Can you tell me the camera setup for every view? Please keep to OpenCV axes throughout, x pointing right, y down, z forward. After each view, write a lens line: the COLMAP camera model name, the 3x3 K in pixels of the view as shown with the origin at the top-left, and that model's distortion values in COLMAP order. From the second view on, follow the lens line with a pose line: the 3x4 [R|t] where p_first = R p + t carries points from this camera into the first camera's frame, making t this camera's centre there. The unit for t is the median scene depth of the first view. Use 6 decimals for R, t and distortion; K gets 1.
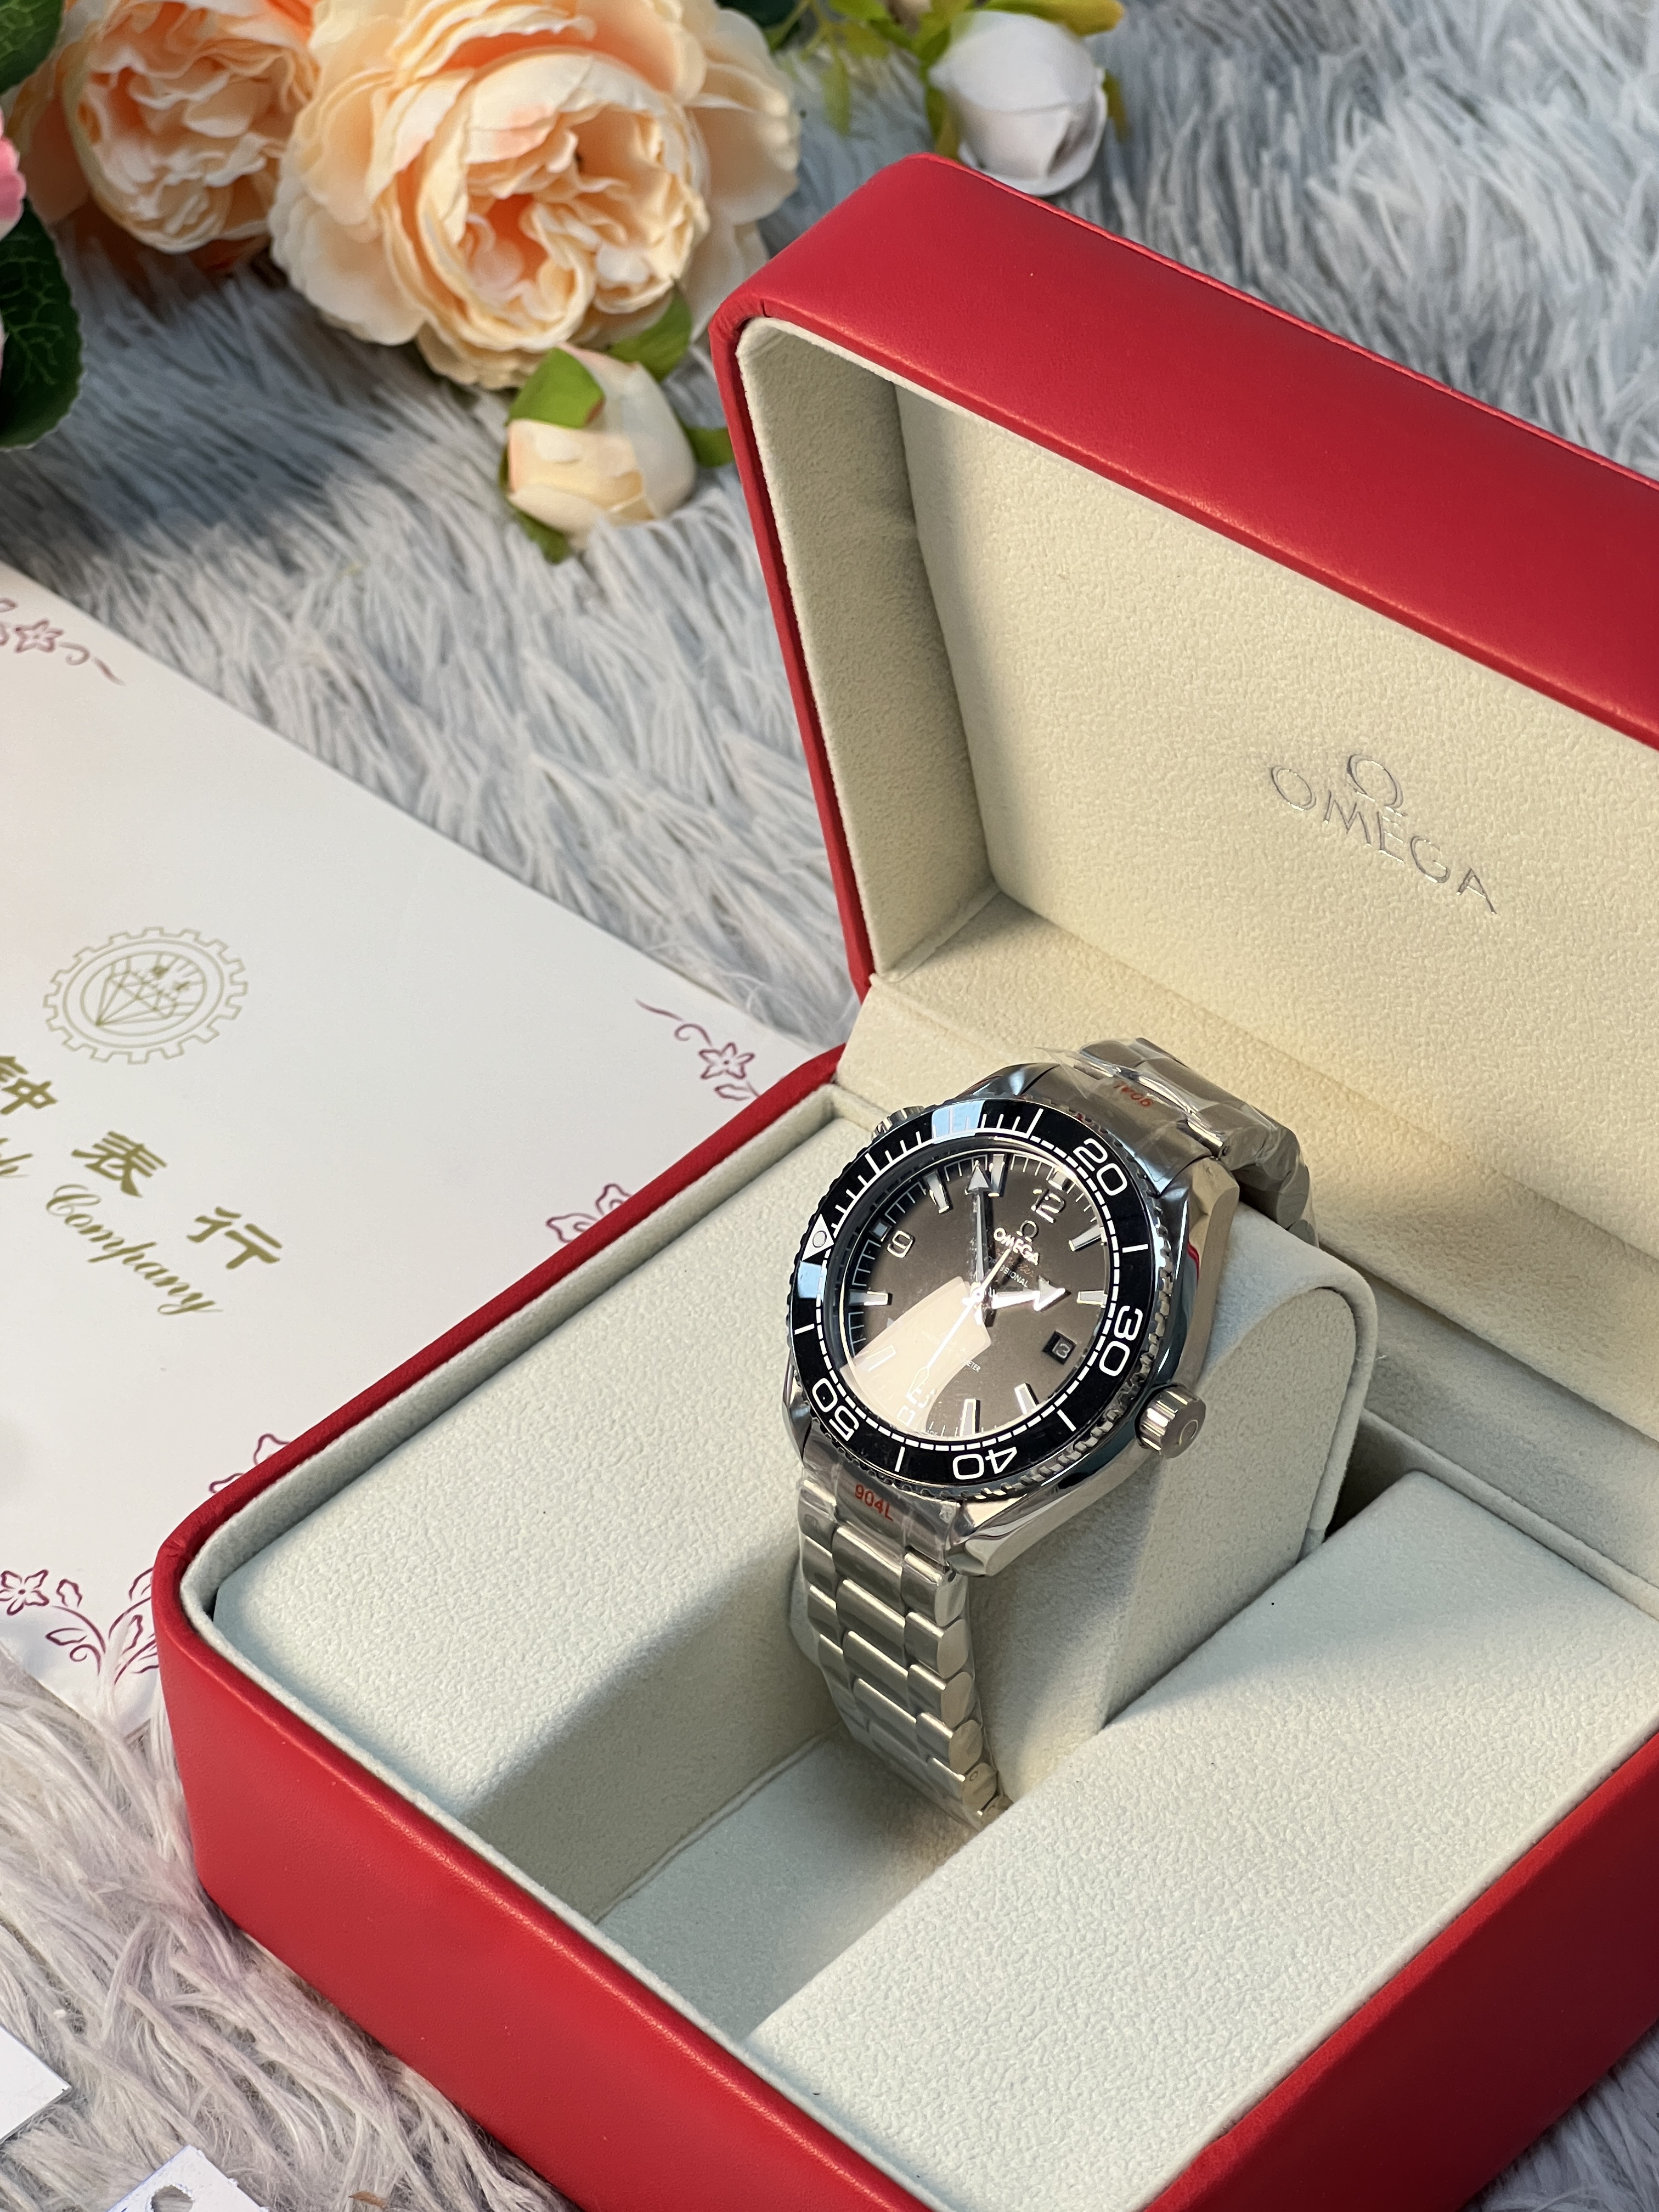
lens RADIAL K [[5015.8, 0, 829.5], [0, 5015.8, 1106.0], [0, 0, 1]] dist [0.035041, 0.050569]
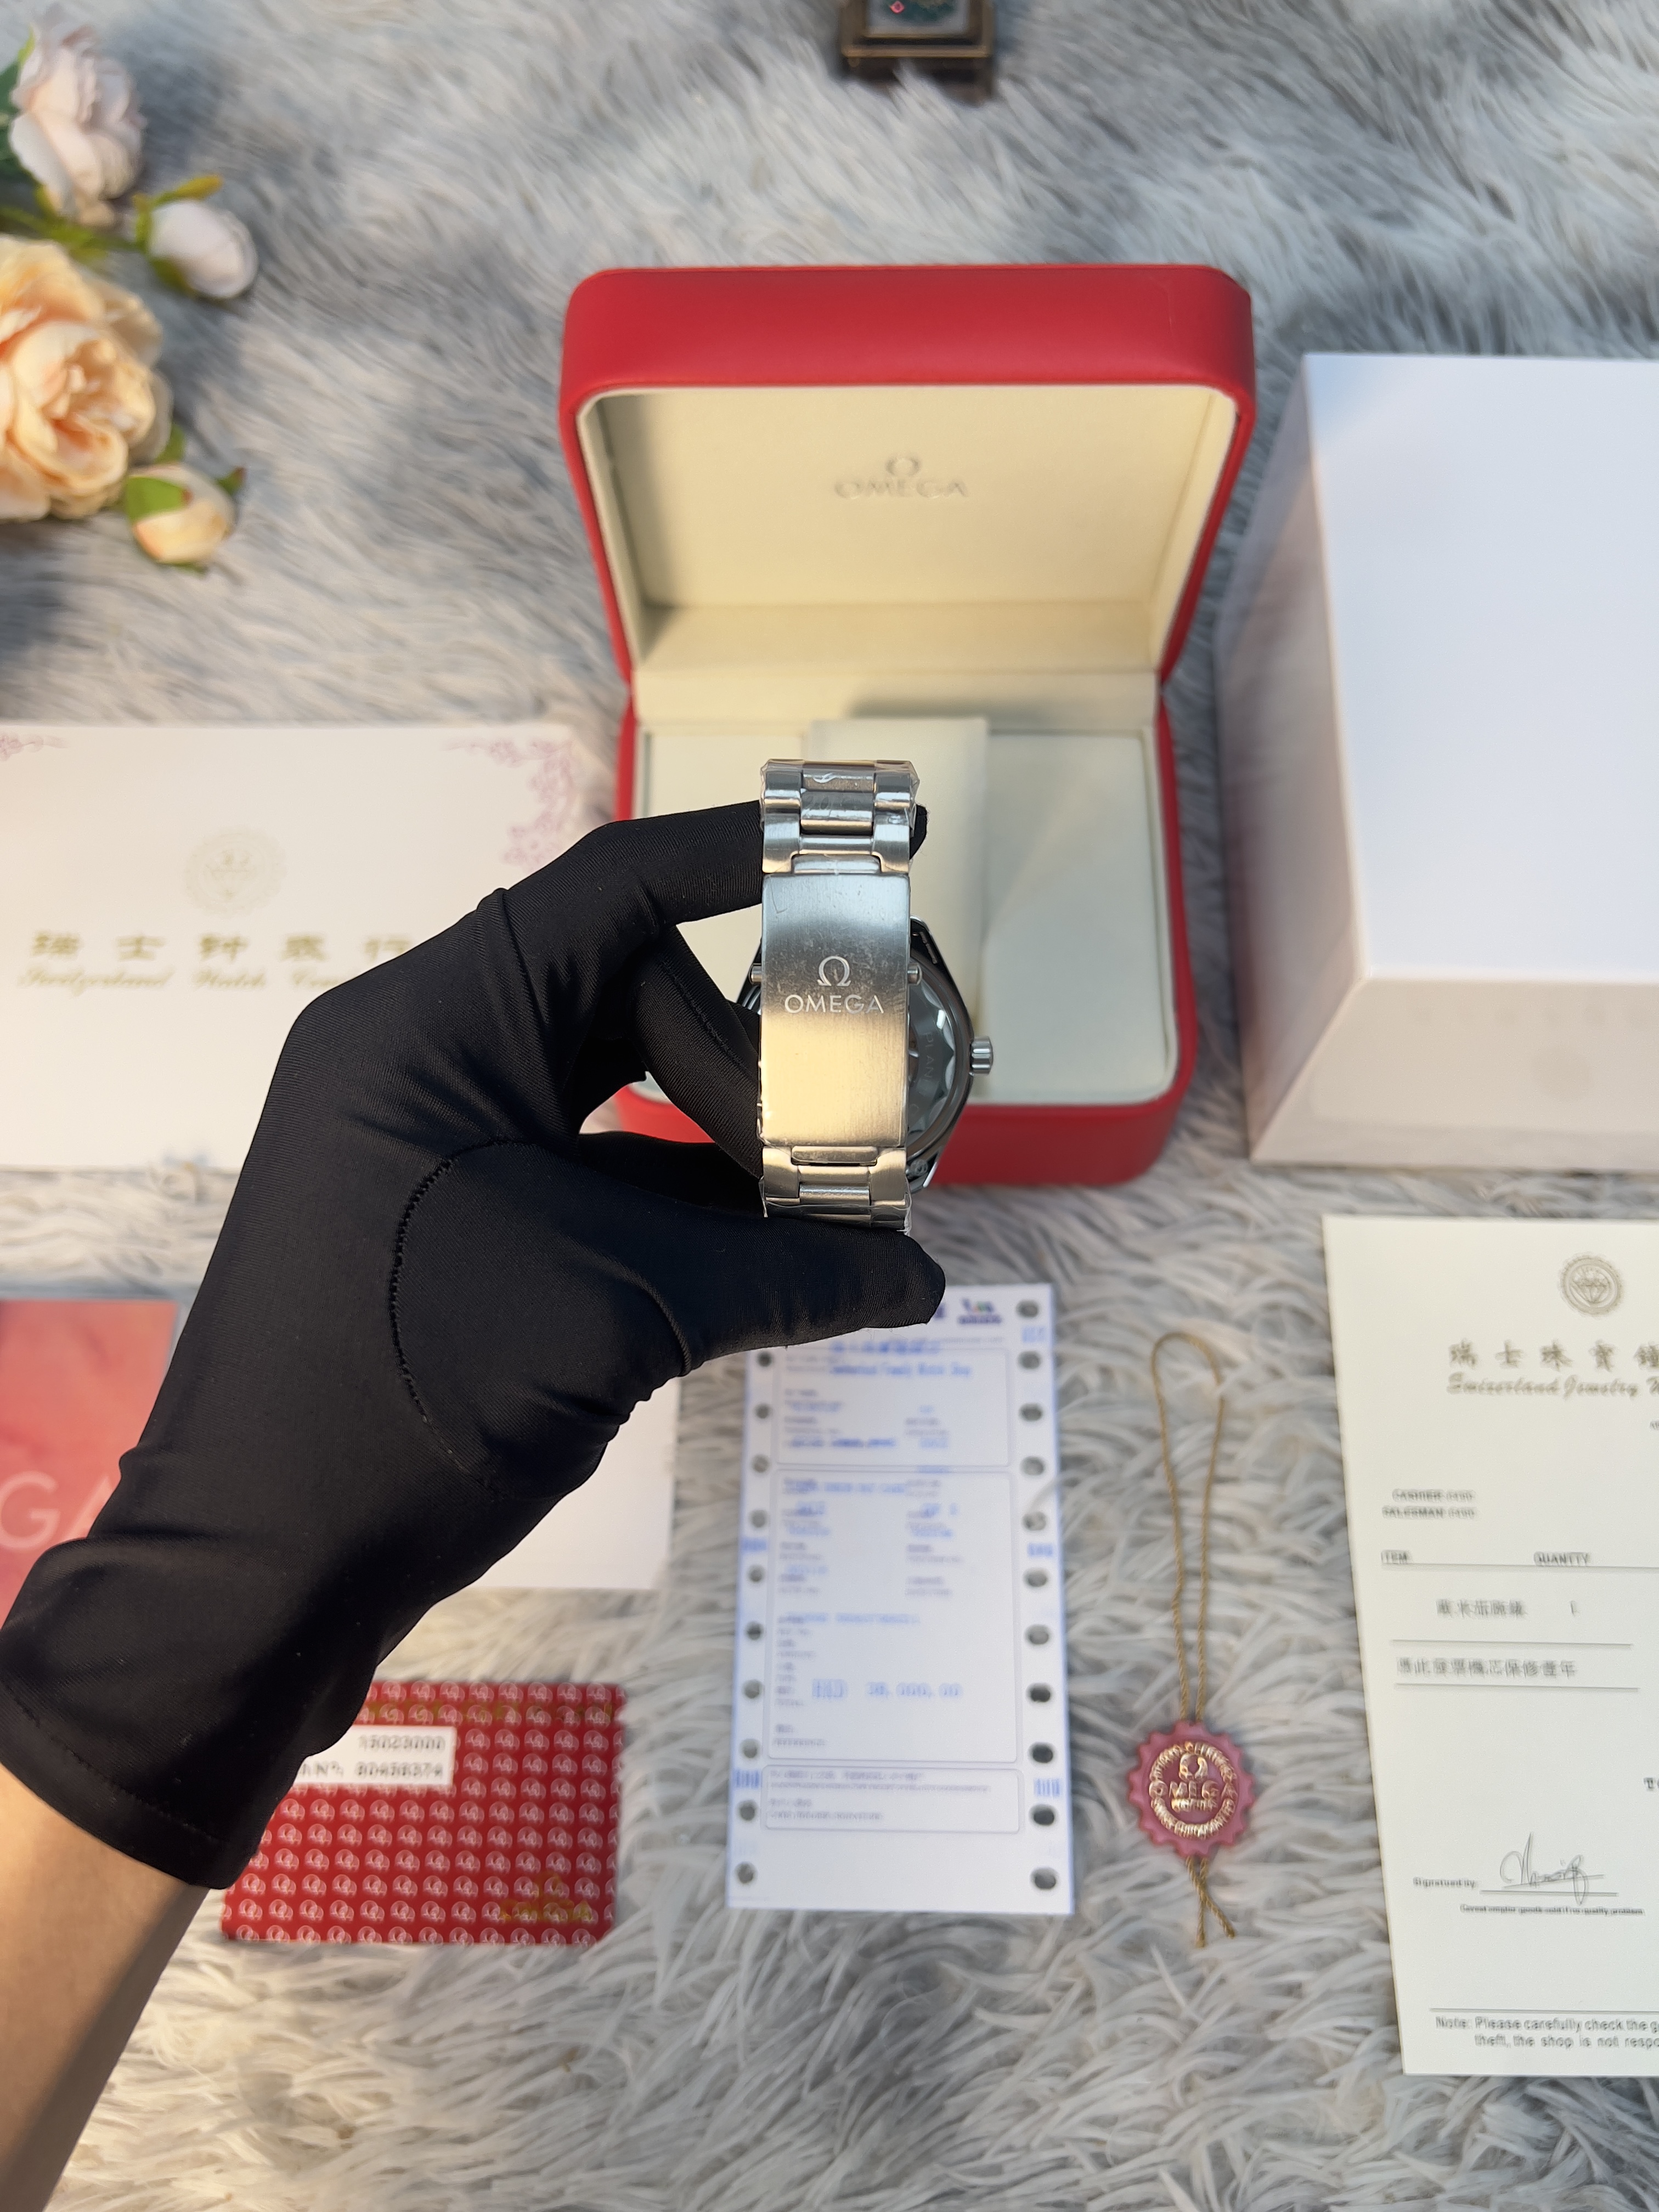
lens RADIAL K [[1684.0, 0, 829.5], [0, 1684.0, 1106.0], [0, 0, 1]] dist [0.000682, -0.004692]
pose [[0.719392, -0.610969, 0.330442, -0.226100], [0.445393, 0.770798, 0.455516, -0.139845], [-0.533011, -0.180518, 0.826627, 0.271149]]
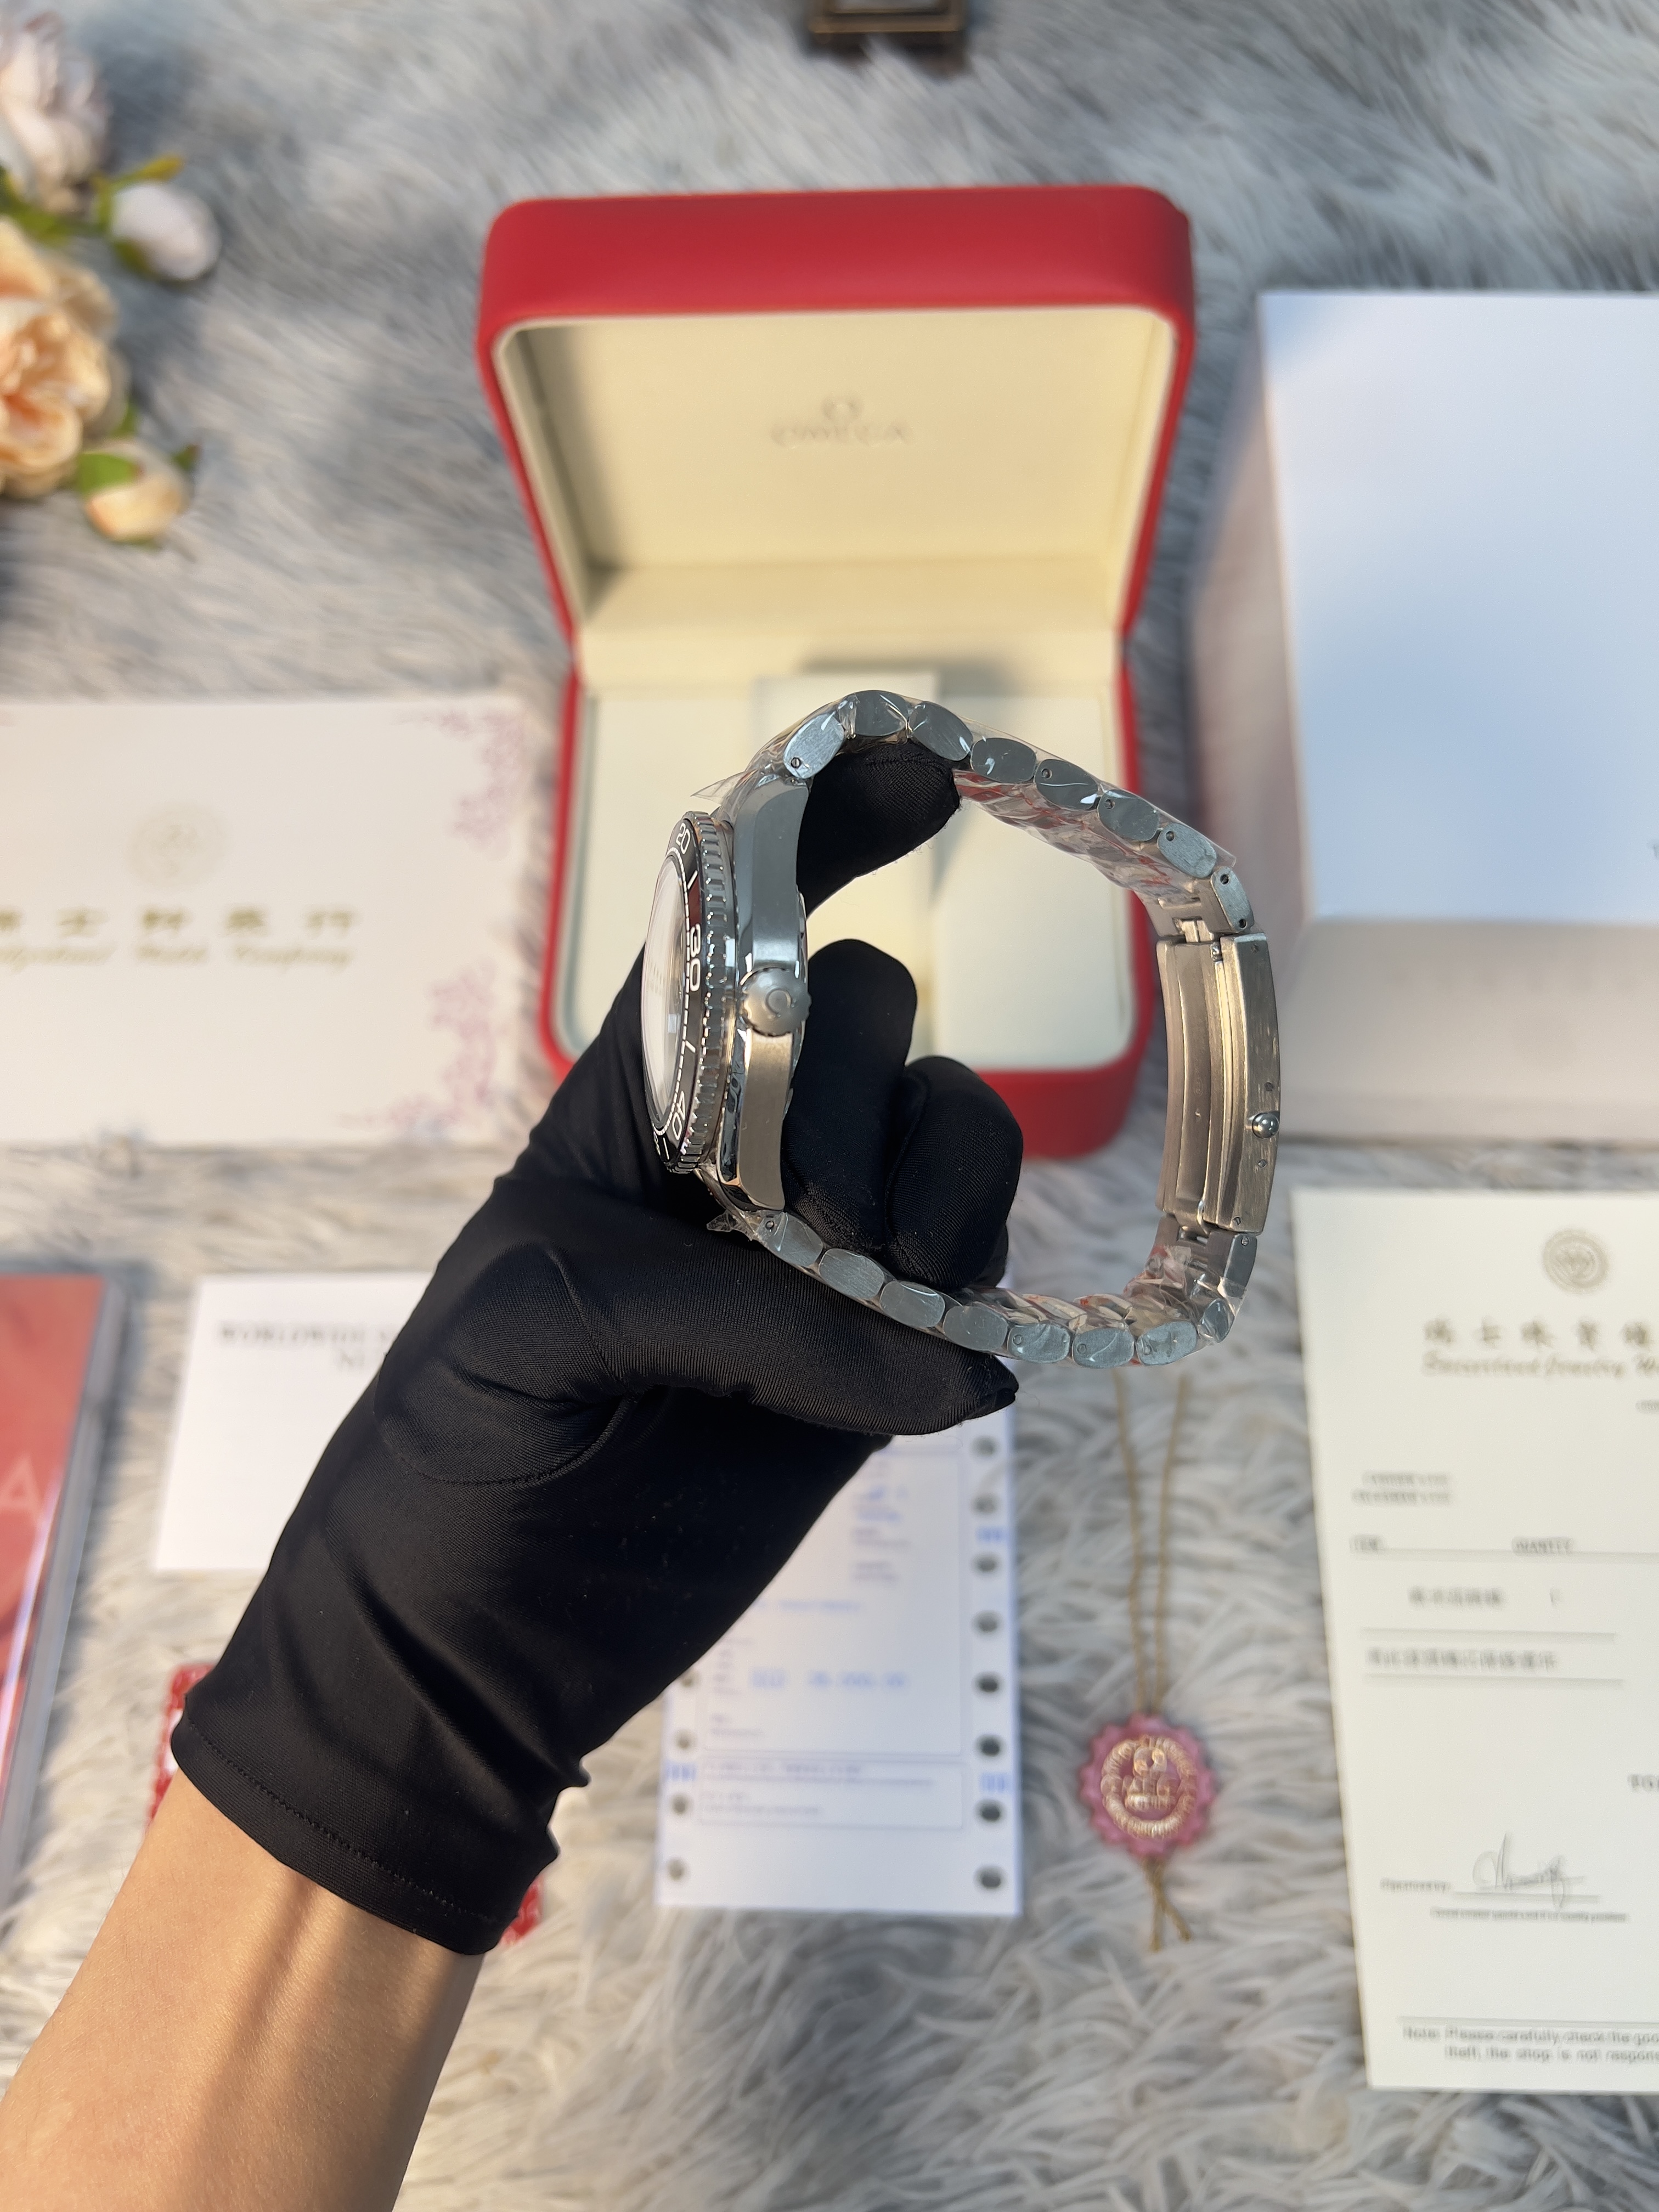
lens RADIAL K [[1679.2, 0, 824.0], [0, 1679.2, 1105.4], [0, 0, 1]] dist [-0.002204, -0.005420]
pose [[0.725562, -0.607333, 0.323584, -0.210264], [0.459218, 0.777518, 0.429633, -0.101986], [-0.512523, -0.163130, 0.843036, 0.269219]]
